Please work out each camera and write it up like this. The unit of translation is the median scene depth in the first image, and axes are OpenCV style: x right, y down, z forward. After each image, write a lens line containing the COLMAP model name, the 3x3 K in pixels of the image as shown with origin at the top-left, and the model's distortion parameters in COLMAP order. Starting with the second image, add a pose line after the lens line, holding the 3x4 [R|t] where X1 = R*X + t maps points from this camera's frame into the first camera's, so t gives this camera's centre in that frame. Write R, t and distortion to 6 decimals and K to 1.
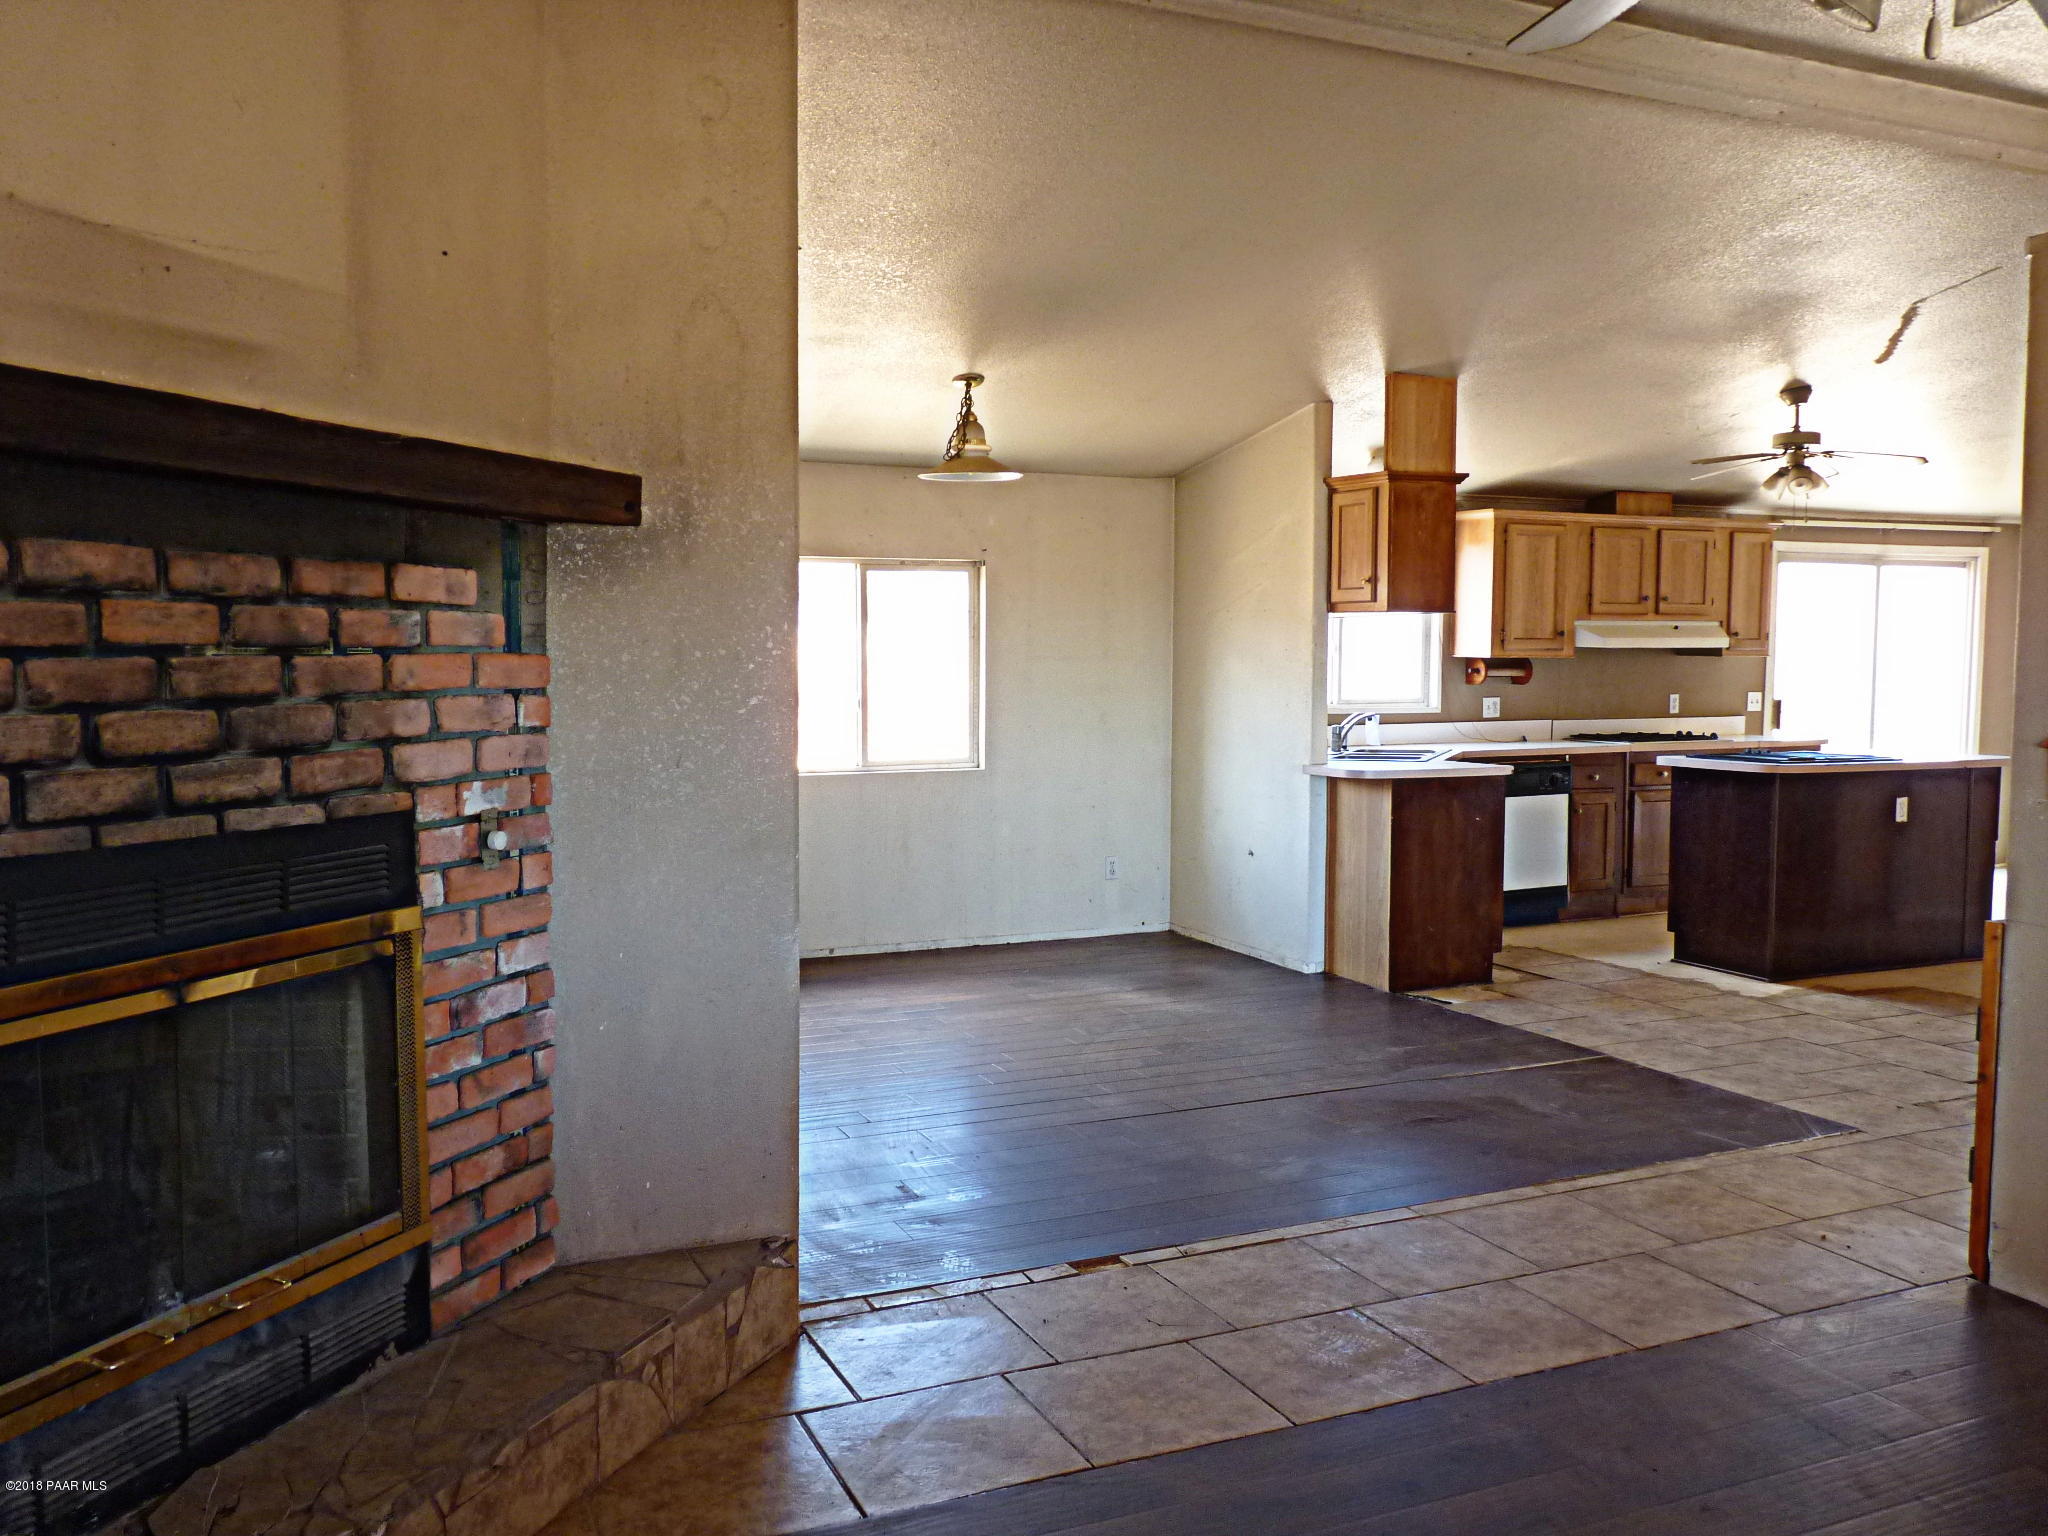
lens RADIAL K [[1653.2, 0, 1017.6], [0, 1653.2, 774.6], [0, 0, 1]] dist [-0.018207, 0.004645]
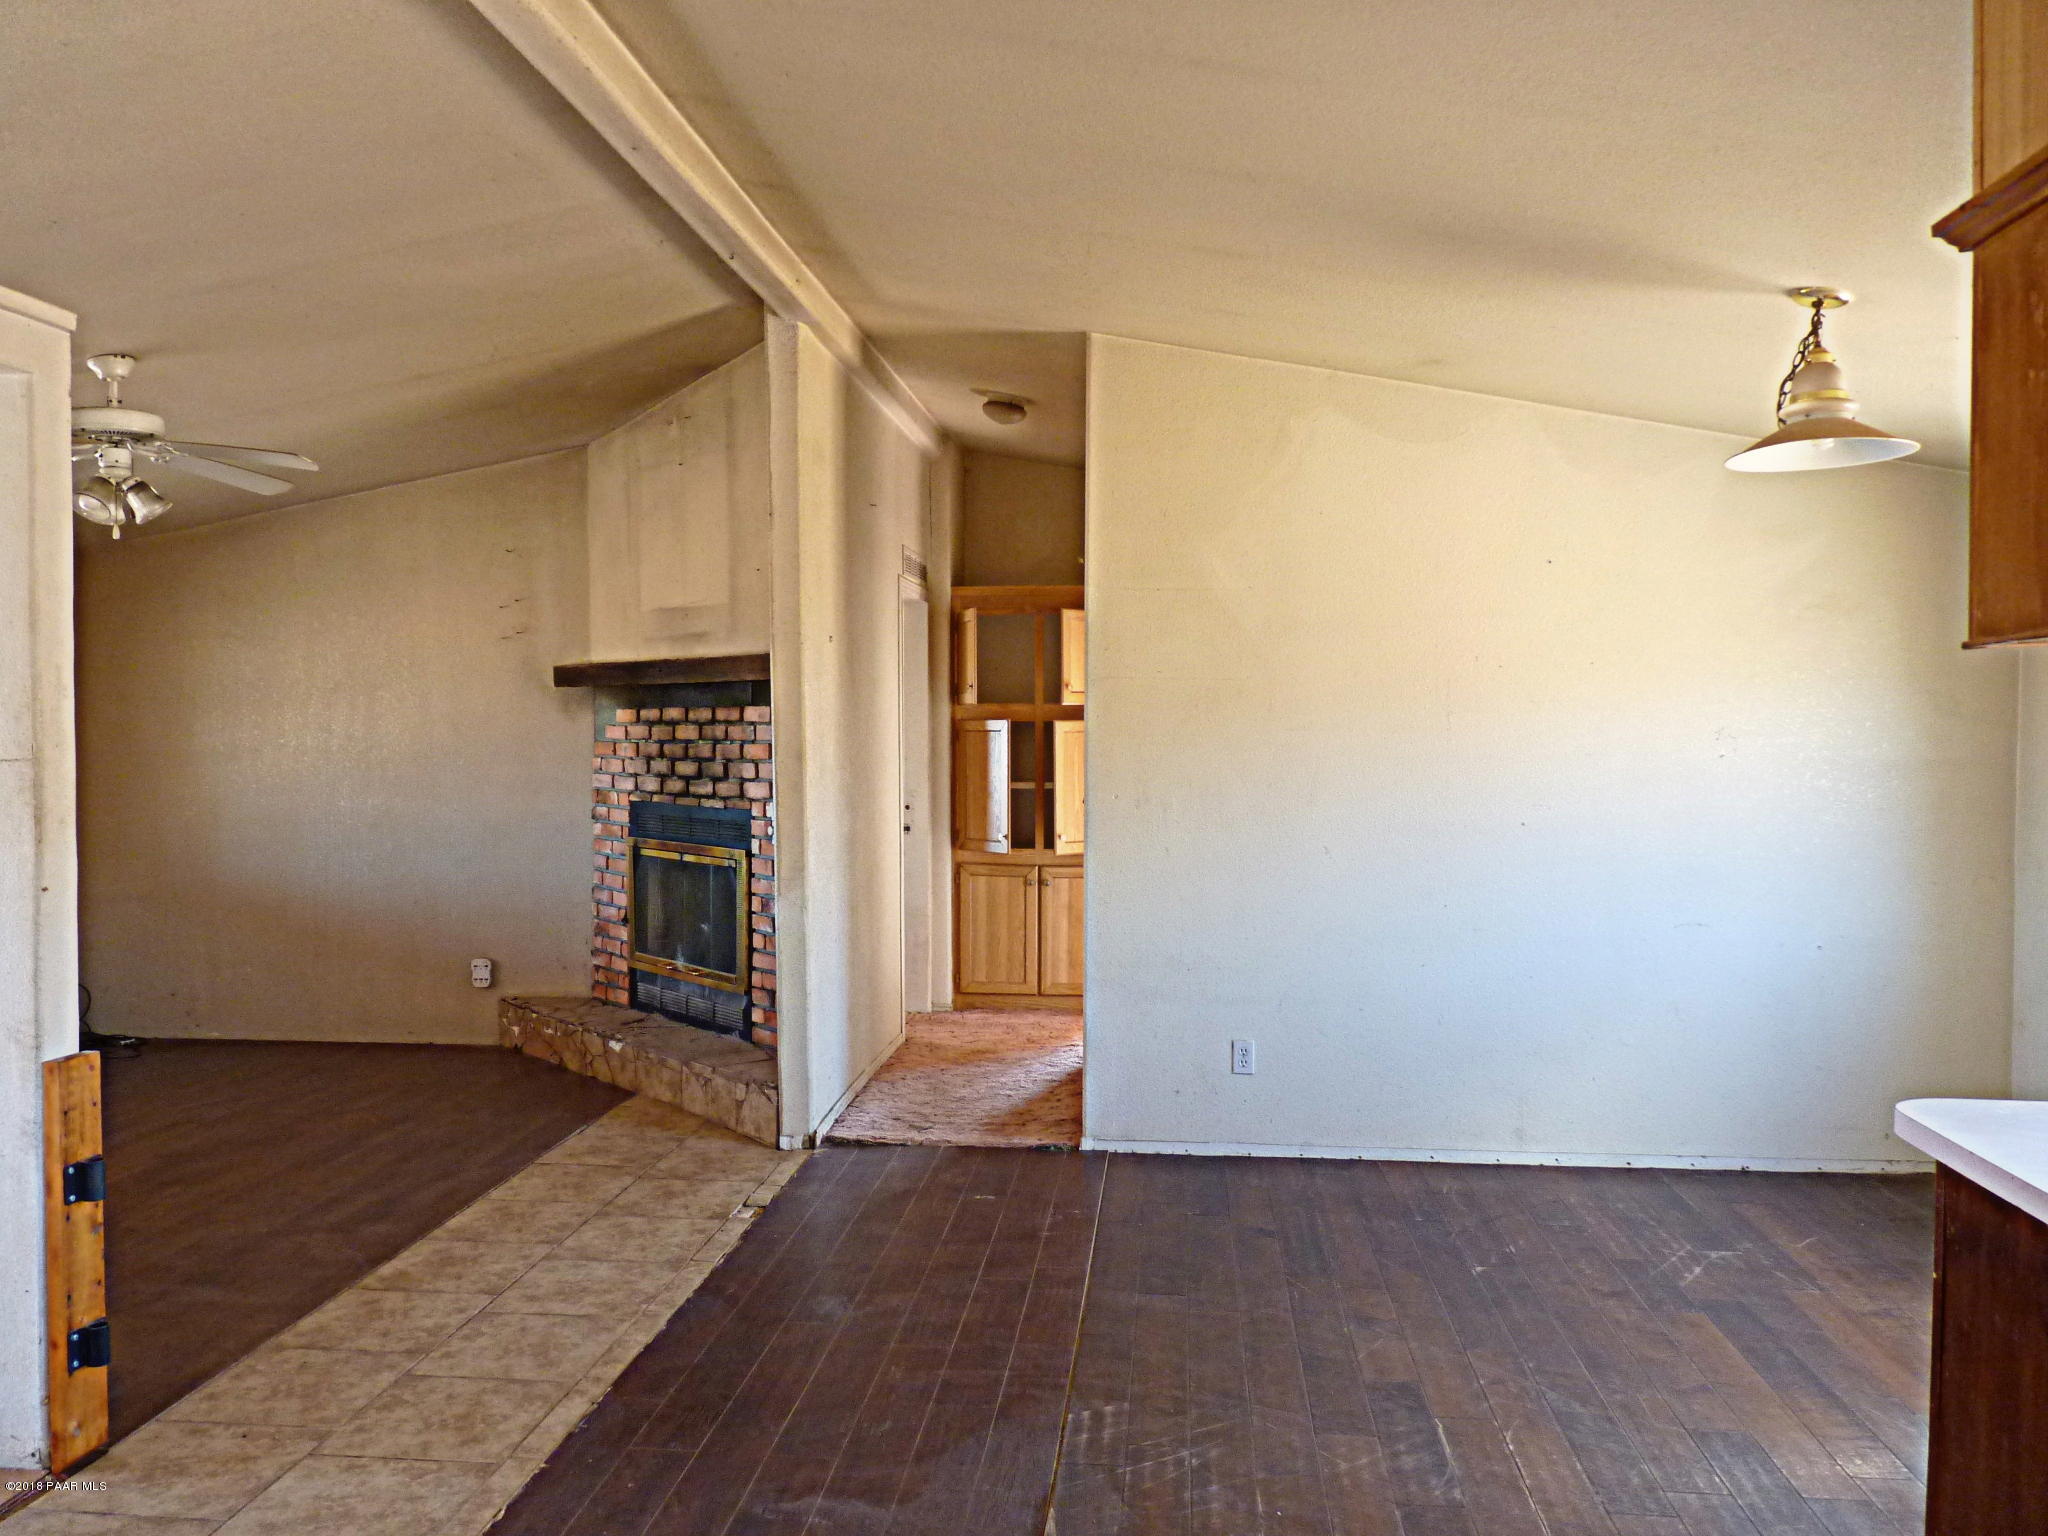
lens RADIAL K [[1653.2, 0, 1024.6], [0, 1653.2, 772.1], [0, 0, 1]] dist [-0.018207, 0.004645]
pose [[-0.488753, 0.023730, -0.872100, 1.050730], [-0.063422, 0.996019, 0.062646, -0.144117], [0.870114, 0.085928, -0.485302, 1.745826]]
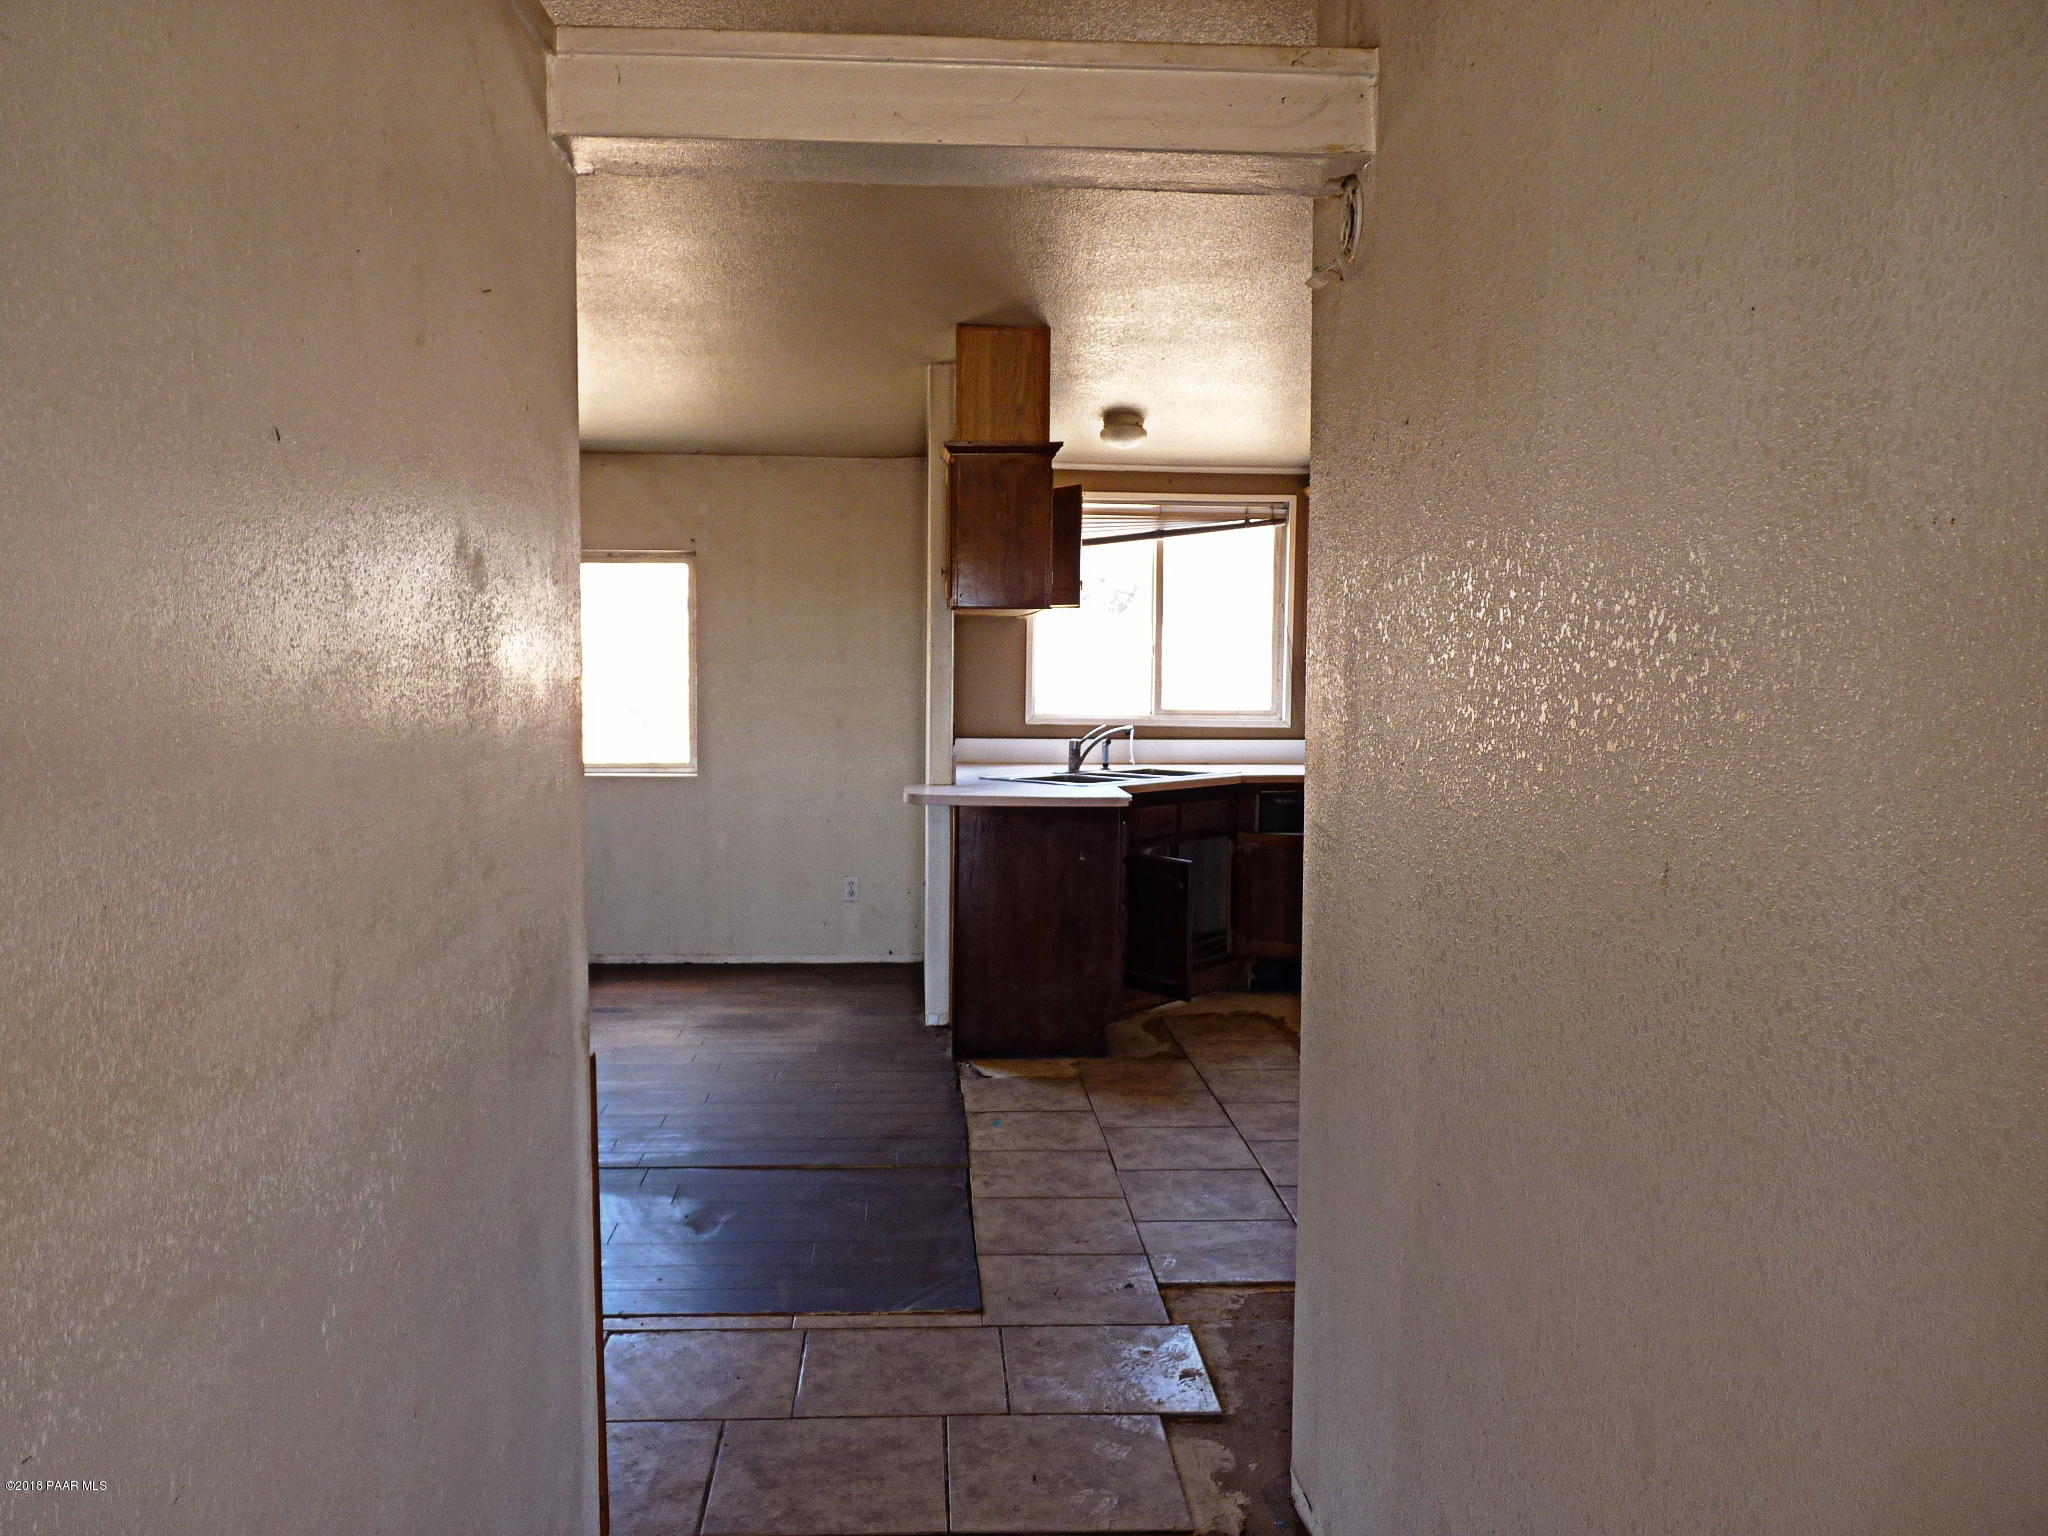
lens RADIAL K [[1653.2, 0, 1025.8], [0, 1653.2, 775.7], [0, 0, 1]] dist [-0.018207, 0.004645]
pose [[0.940585, 0.037264, -0.337508, 0.958927], [-0.034920, 0.999305, 0.013016, -0.044714], [0.337759, -0.000456, 0.941233, 0.376240]]
